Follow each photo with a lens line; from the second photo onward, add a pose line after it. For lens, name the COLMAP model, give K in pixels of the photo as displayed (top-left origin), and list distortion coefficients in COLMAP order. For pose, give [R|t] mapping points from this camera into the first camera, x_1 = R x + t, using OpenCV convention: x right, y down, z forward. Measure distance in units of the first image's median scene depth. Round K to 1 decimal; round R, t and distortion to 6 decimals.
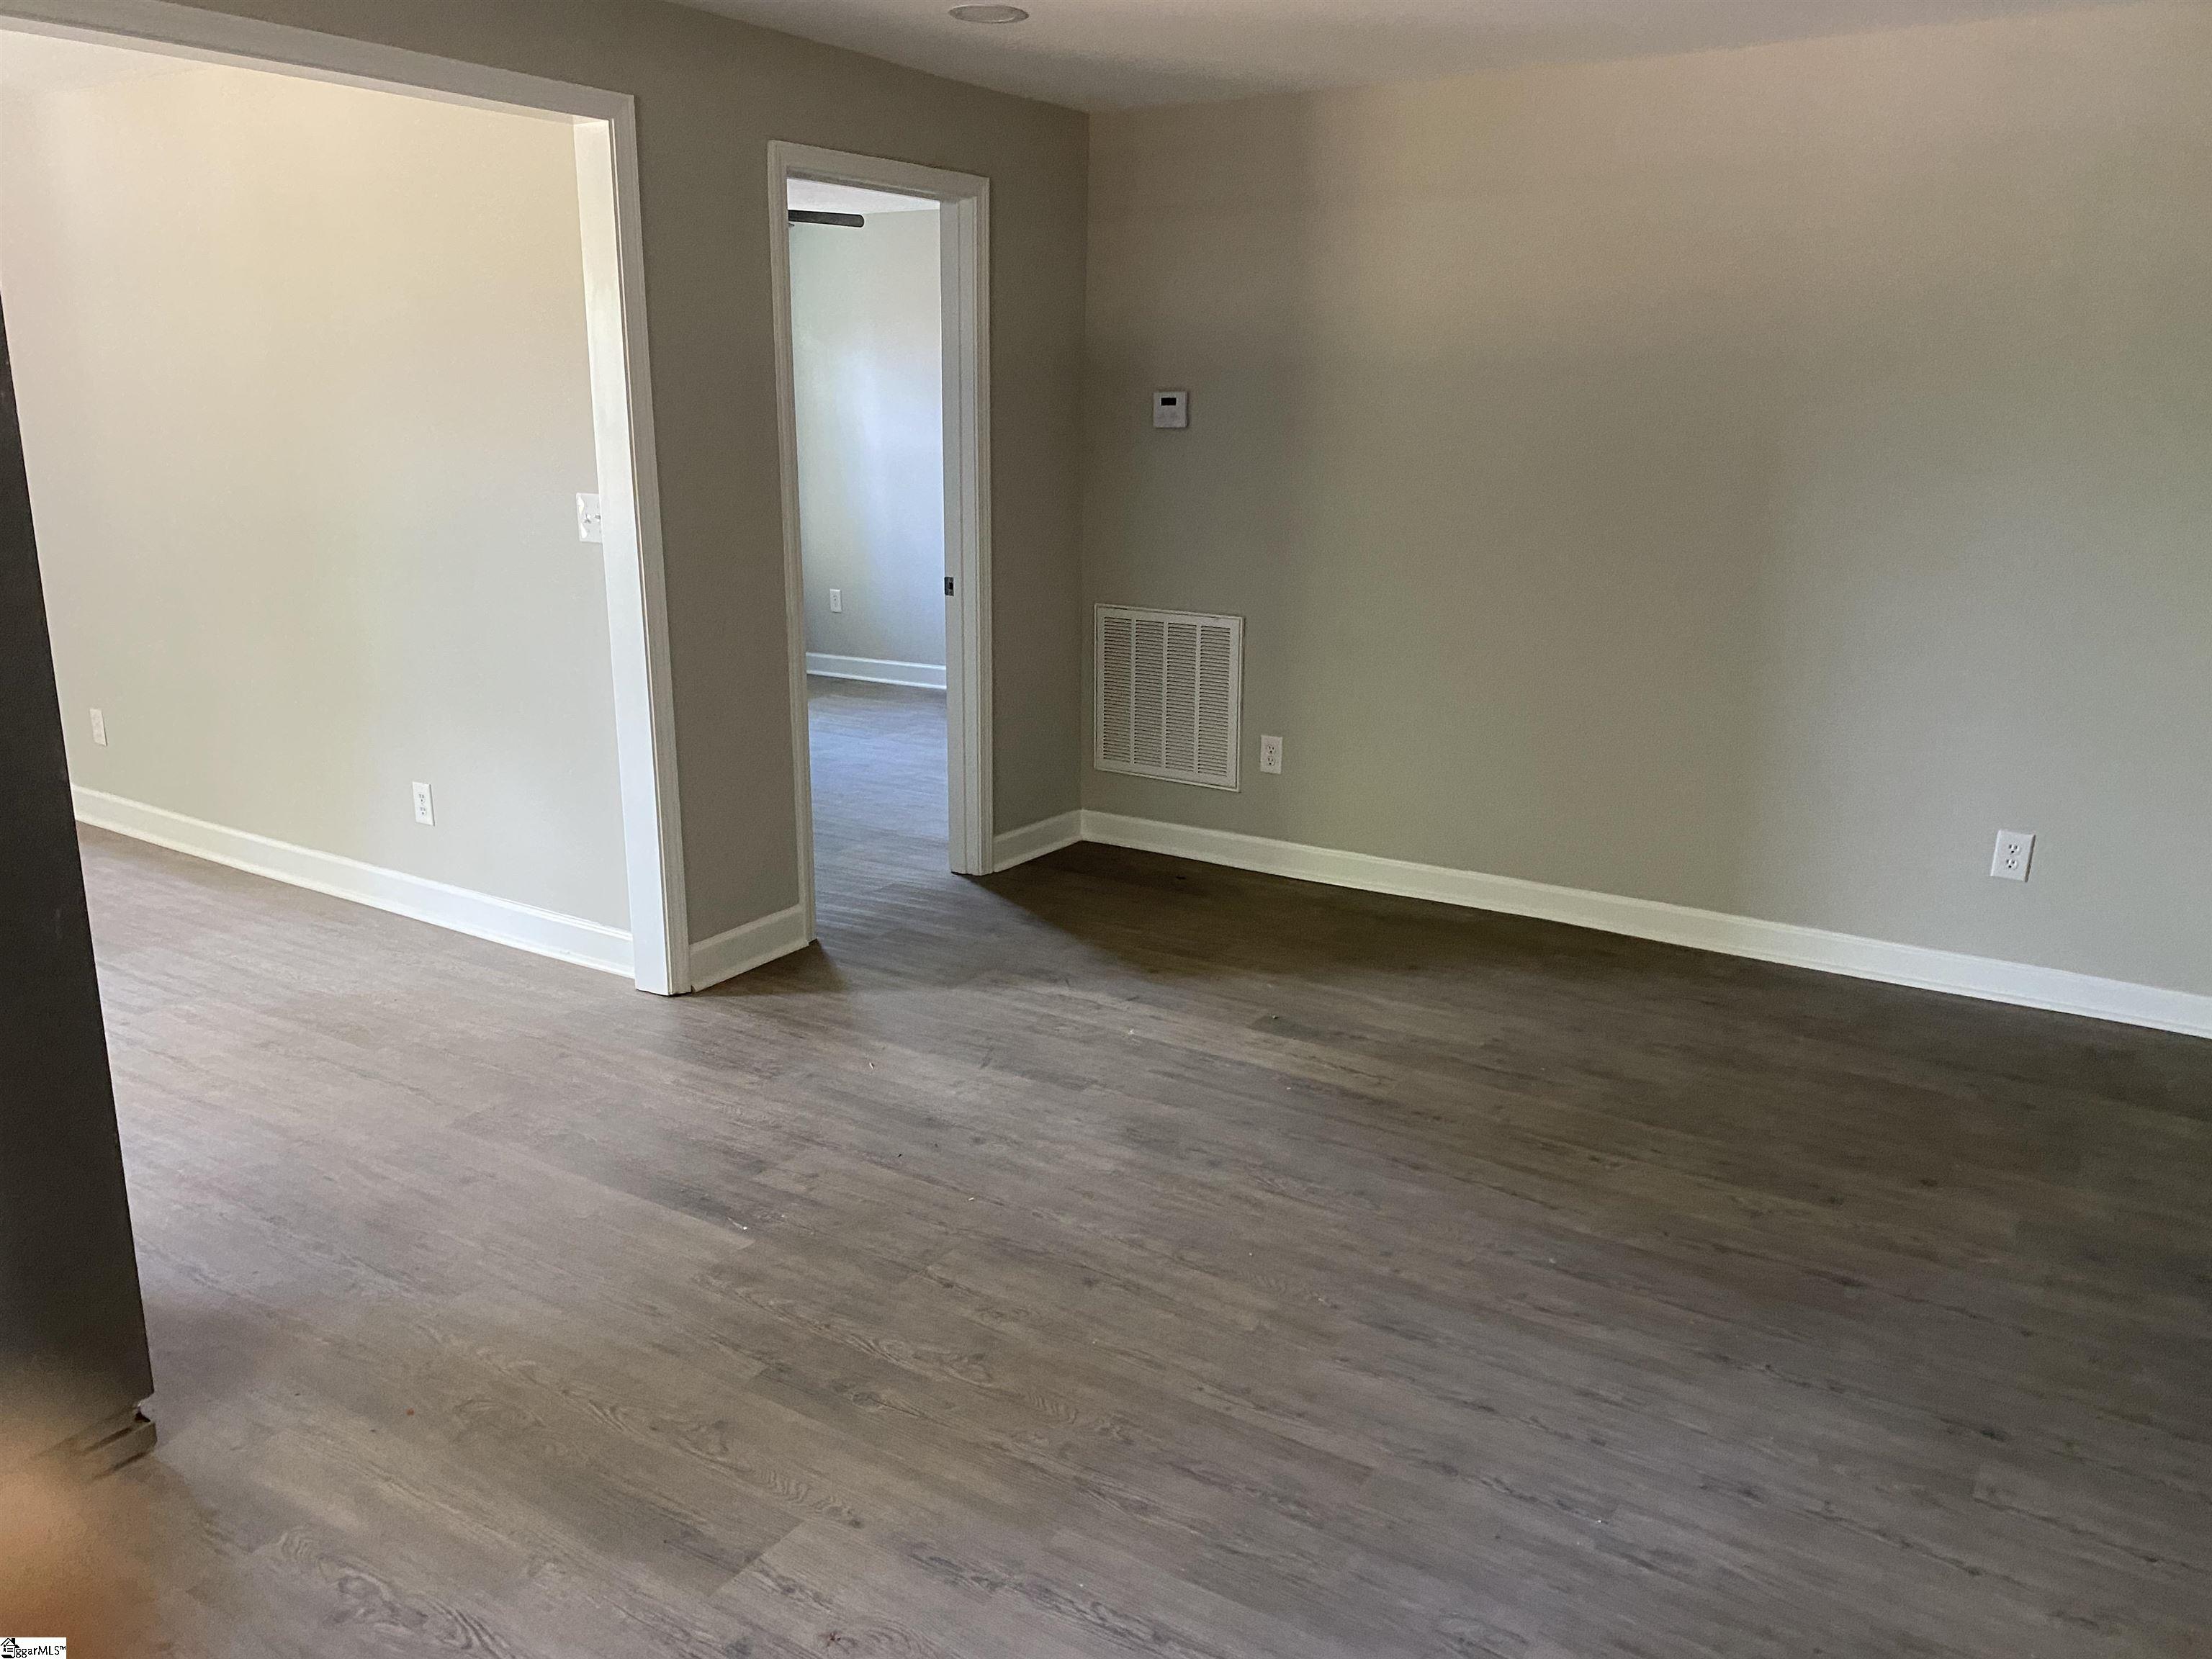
lens RADIAL K [[1656.0, 0, 1106.0], [0, 1656.0, 829.5], [0, 0, 1]] dist [0.005076, -0.001193]
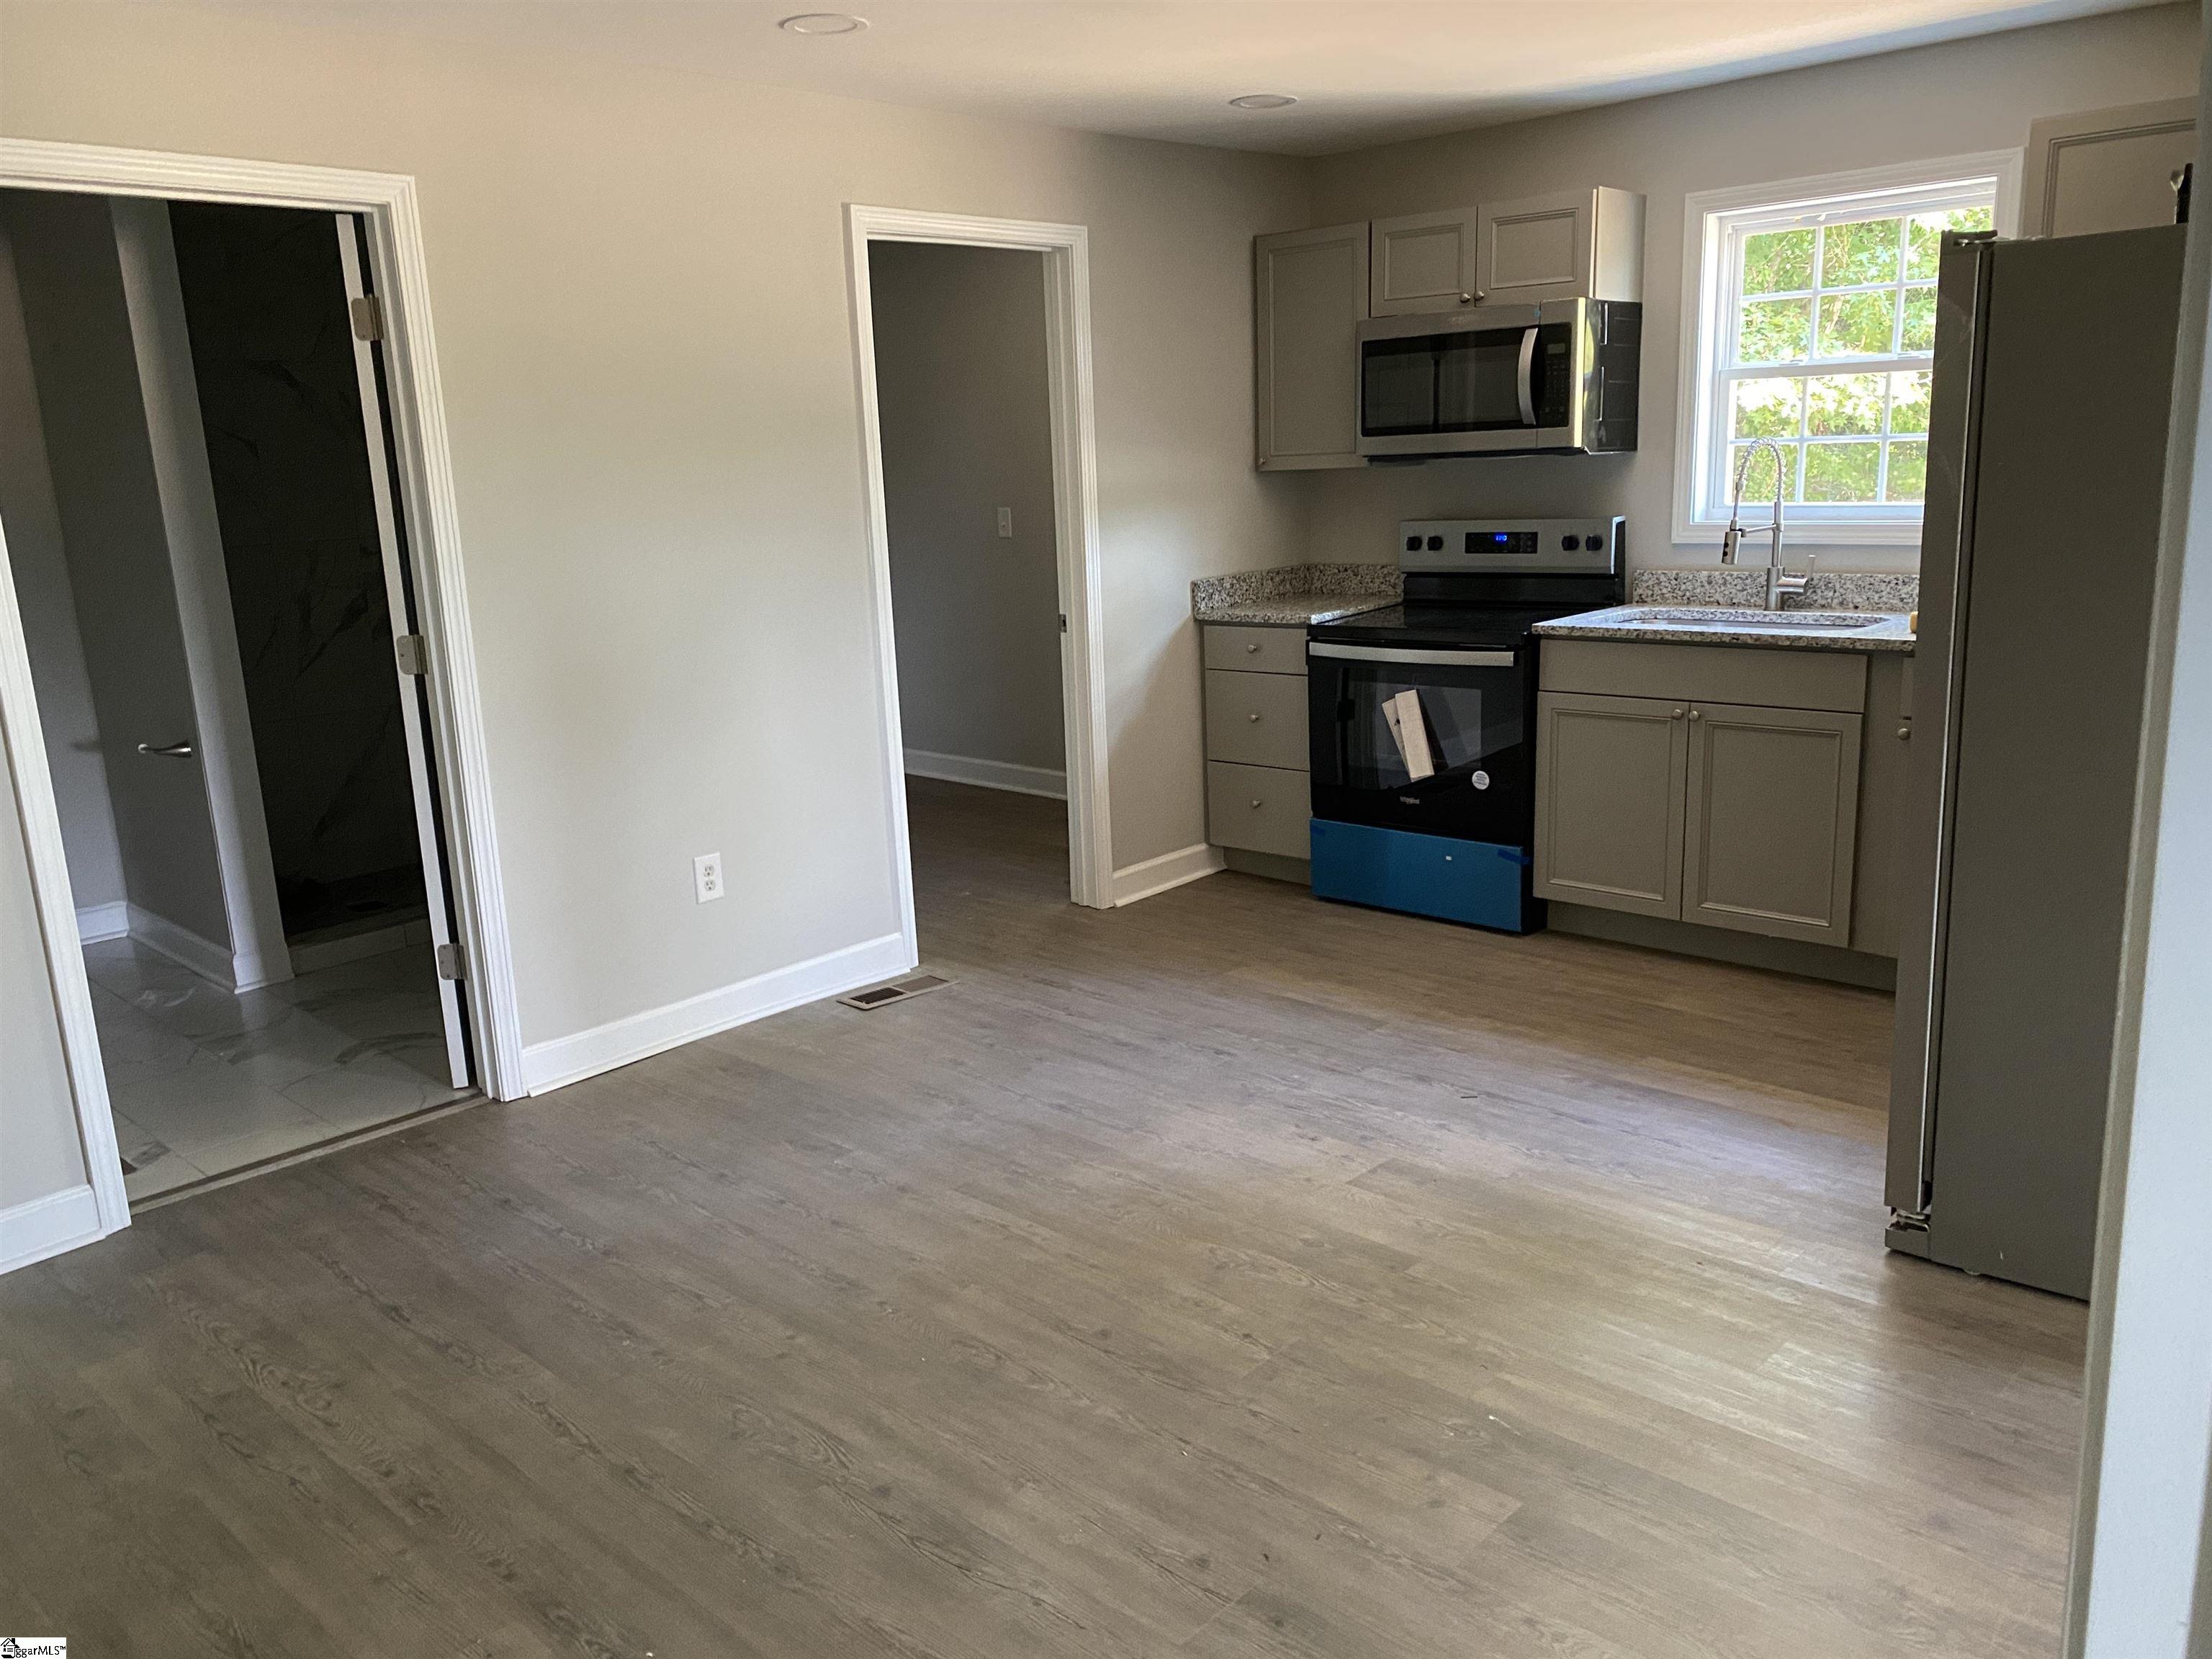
lens RADIAL K [[1656.0, 0, 1106.0], [0, 1656.0, 829.5], [0, 0, 1]] dist [0.005076, -0.001193]
pose [[-0.983829, 0.001988, 0.179100, -0.188200], [0.084181, 0.887747, 0.452570, -0.437166], [-0.158096, 0.460328, -0.873558, 1.719941]]
